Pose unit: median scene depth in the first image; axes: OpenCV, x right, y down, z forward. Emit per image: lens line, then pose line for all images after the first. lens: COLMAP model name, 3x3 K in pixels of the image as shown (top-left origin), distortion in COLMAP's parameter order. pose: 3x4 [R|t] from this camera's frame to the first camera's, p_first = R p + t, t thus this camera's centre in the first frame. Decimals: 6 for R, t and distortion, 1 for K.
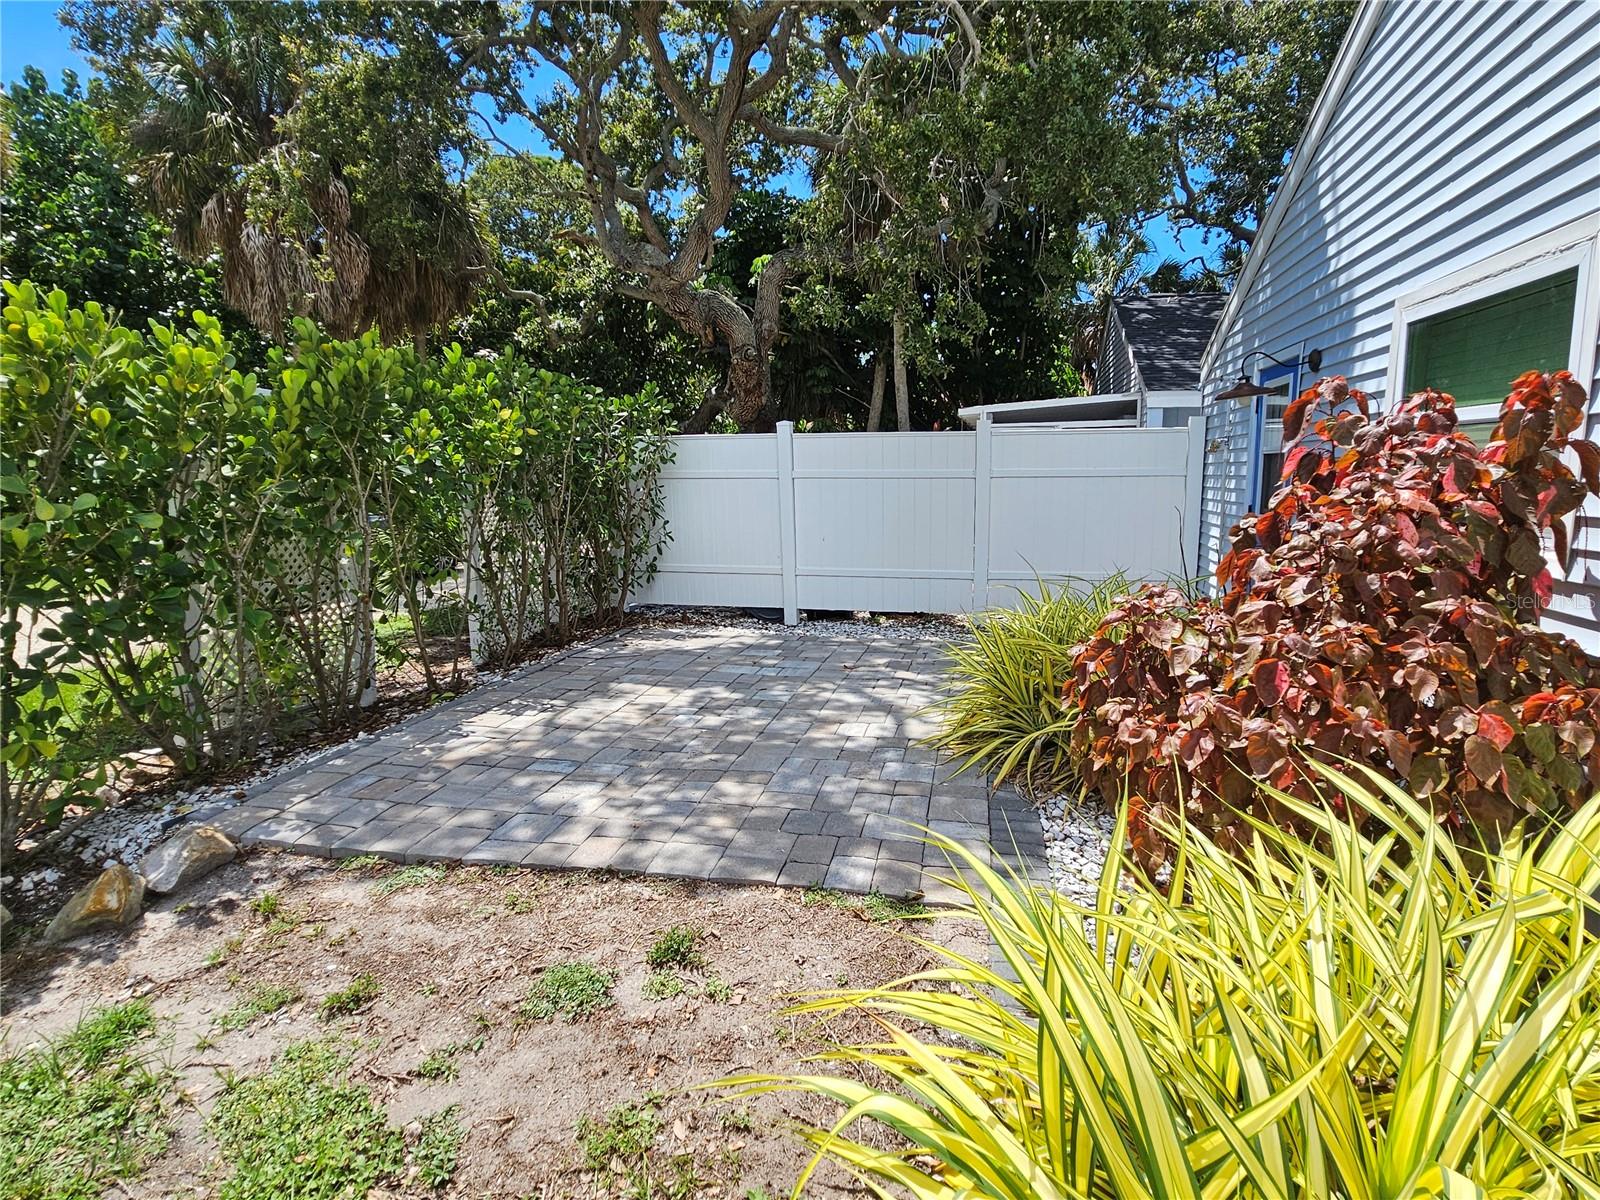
lens RADIAL K [[871.0, 0, 800.0], [0, 871.0, 600.0], [0, 0, 1]] dist [-0.005100, 0.001614]
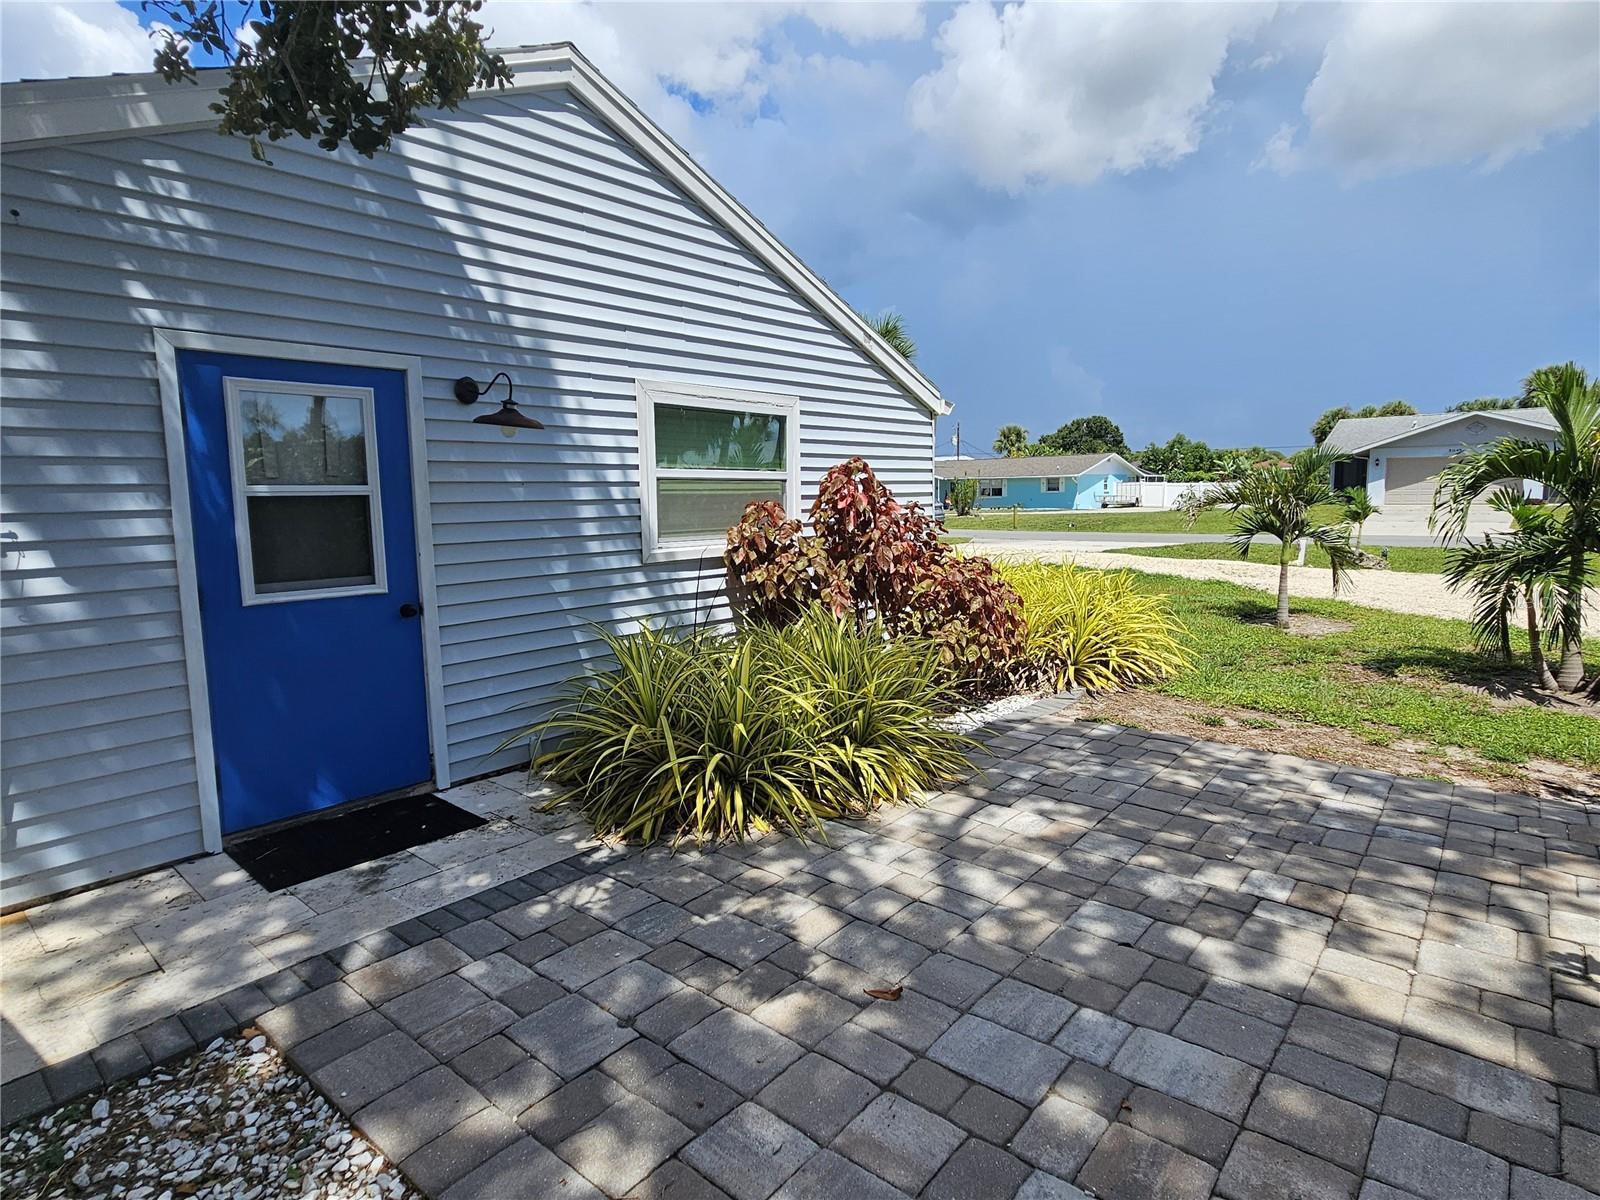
lens RADIAL K [[871.0, 0, 800.0], [0, 871.0, 600.0], [0, 0, 1]] dist [-0.005100, 0.001614]
pose [[-0.886952, -0.037122, 0.460368, -0.117545], [0.088821, 0.964450, 0.248891, -0.273089], [-0.453241, 0.261645, -0.852123, 1.726982]]
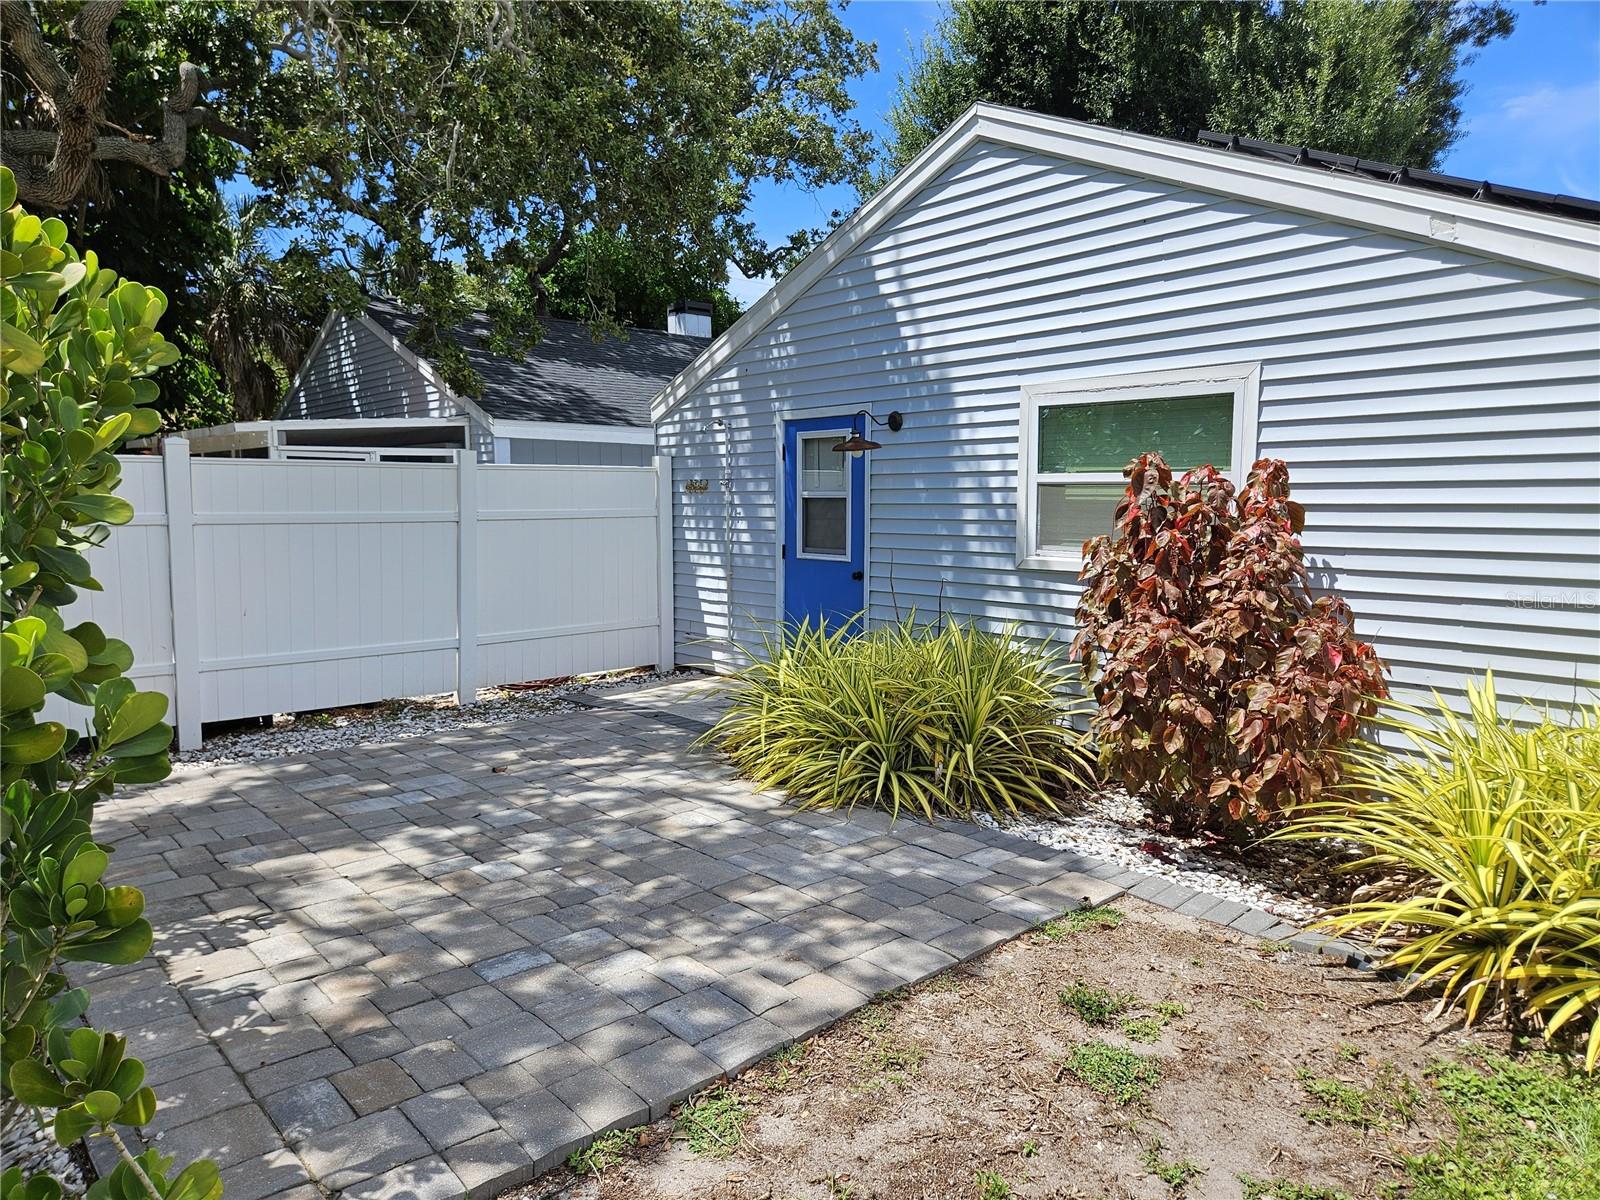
lens RADIAL K [[1079.0, 0, 797.9], [0, 1079.0, 603.5], [0, 0, 1]] dist [0.074859, -0.057190]
pose [[0.597304, -0.076486, 0.798359, -0.710507], [0.118728, 0.992907, 0.006296, -0.057031], [-0.793178, 0.091027, 0.602149, 0.252865]]
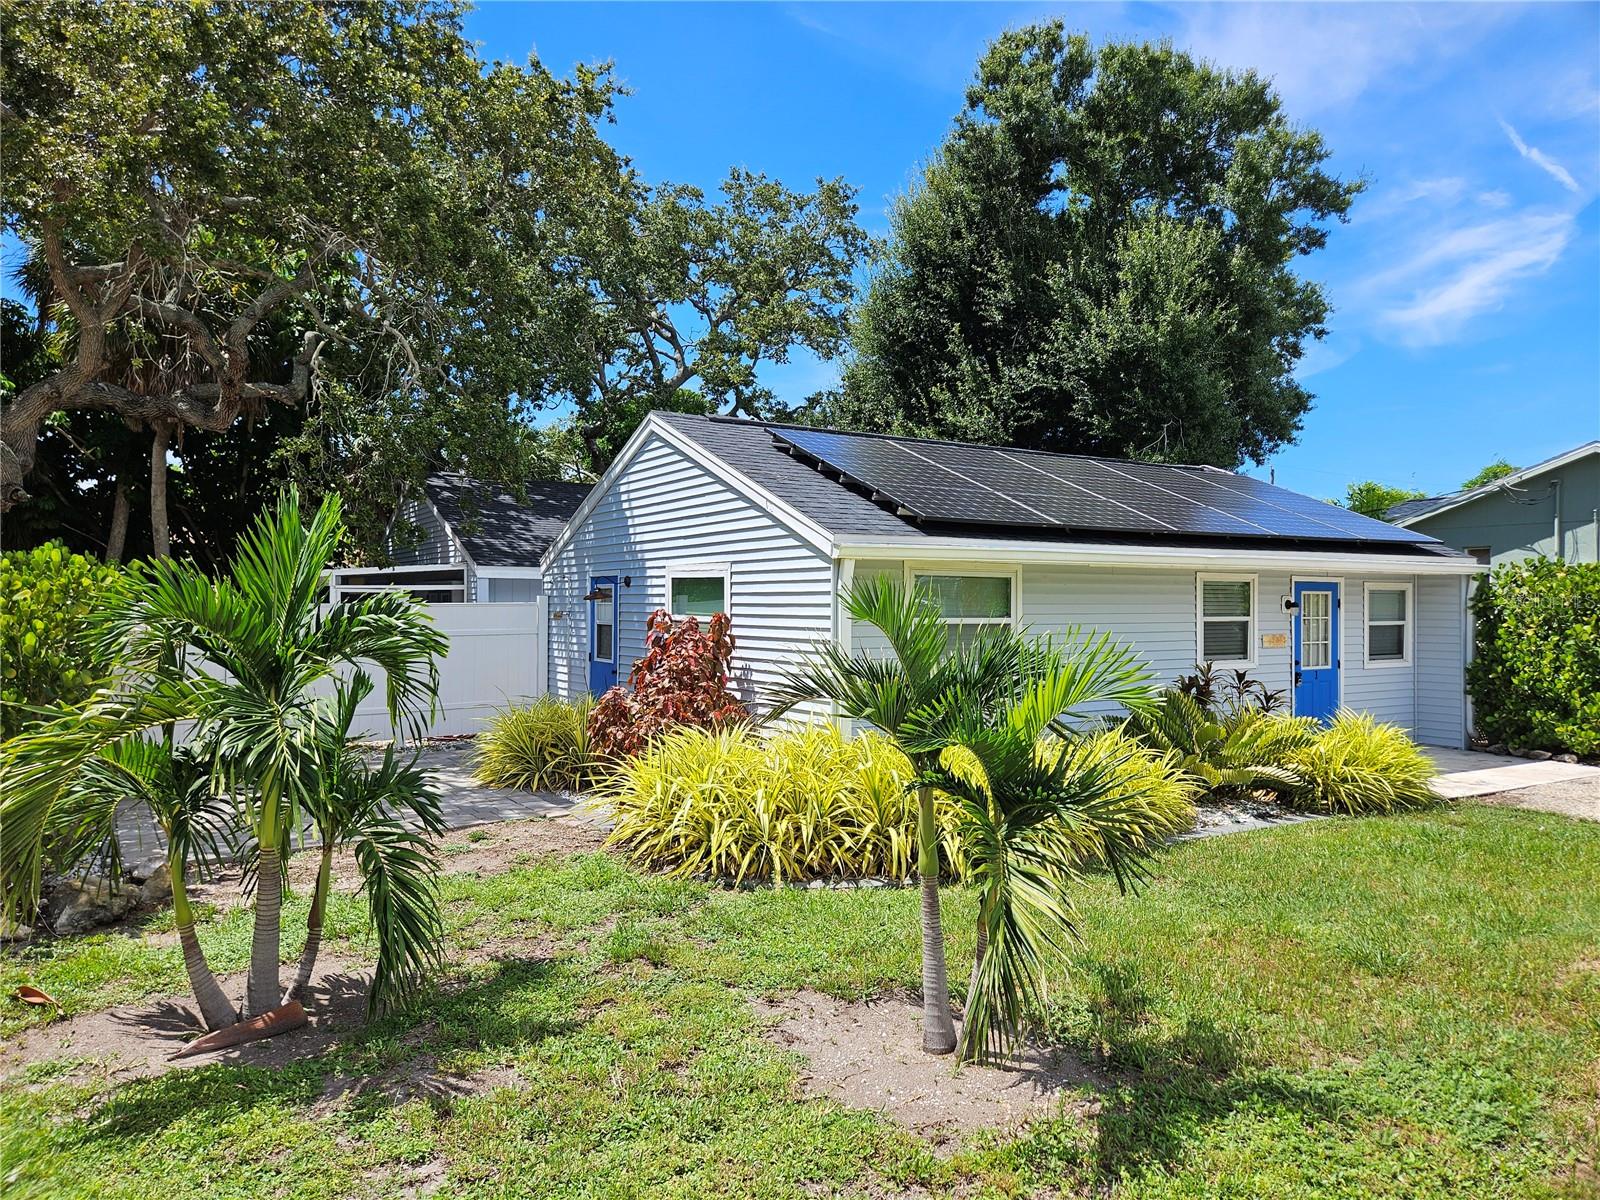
lens RADIAL K [[1079.0, 0, 797.9], [0, 1079.0, 603.5], [0, 0, 1]] dist [0.074859, -0.057190]
pose [[0.707361, 0.003383, 0.706845, -0.944063], [0.100928, 0.989259, -0.105735, 0.084726], [-0.699610, 0.146133, 0.699422, -1.075379]]
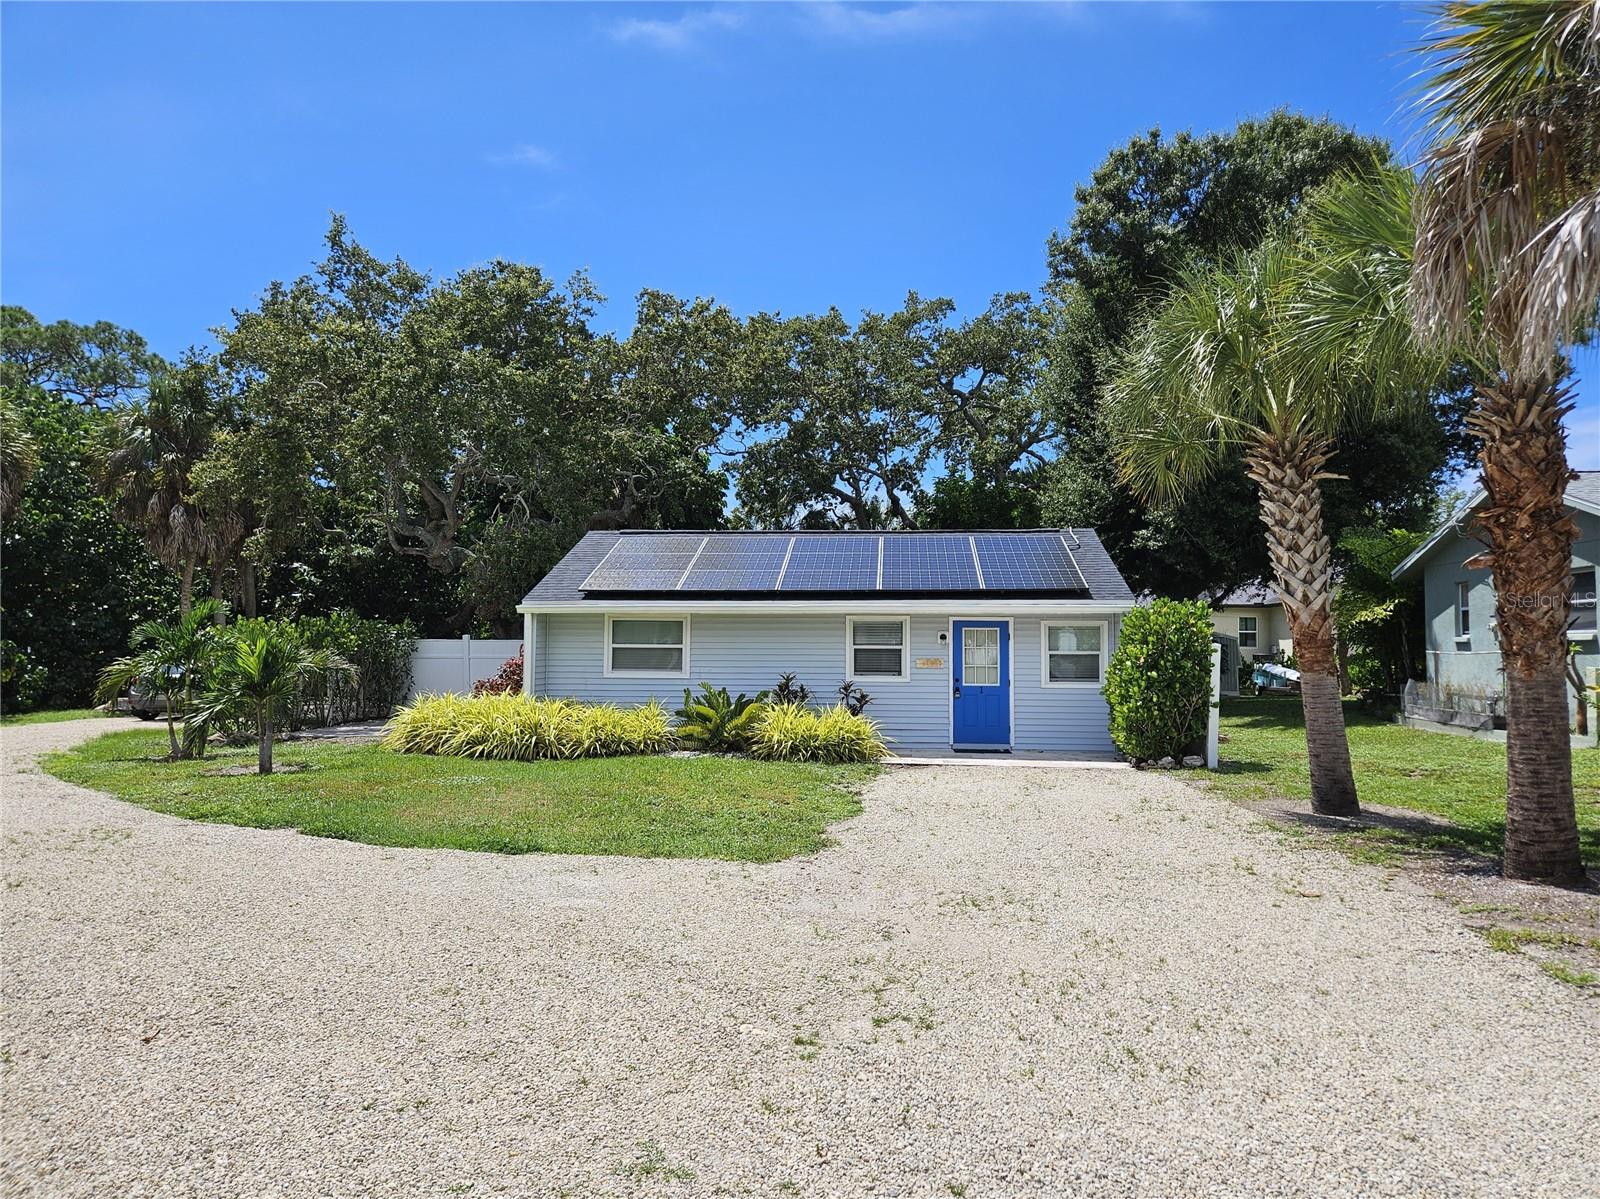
lens RADIAL K [[1079.0, 0, 797.9], [0, 1079.0, 603.0], [0, 0, 1]] dist [0.074859, -0.057190]
pose [[0.989983, 0.012196, 0.140657, 0.821569], [0.014565, 0.982124, -0.187672, 0.503675], [-0.140432, 0.187841, 0.972108, -3.632856]]
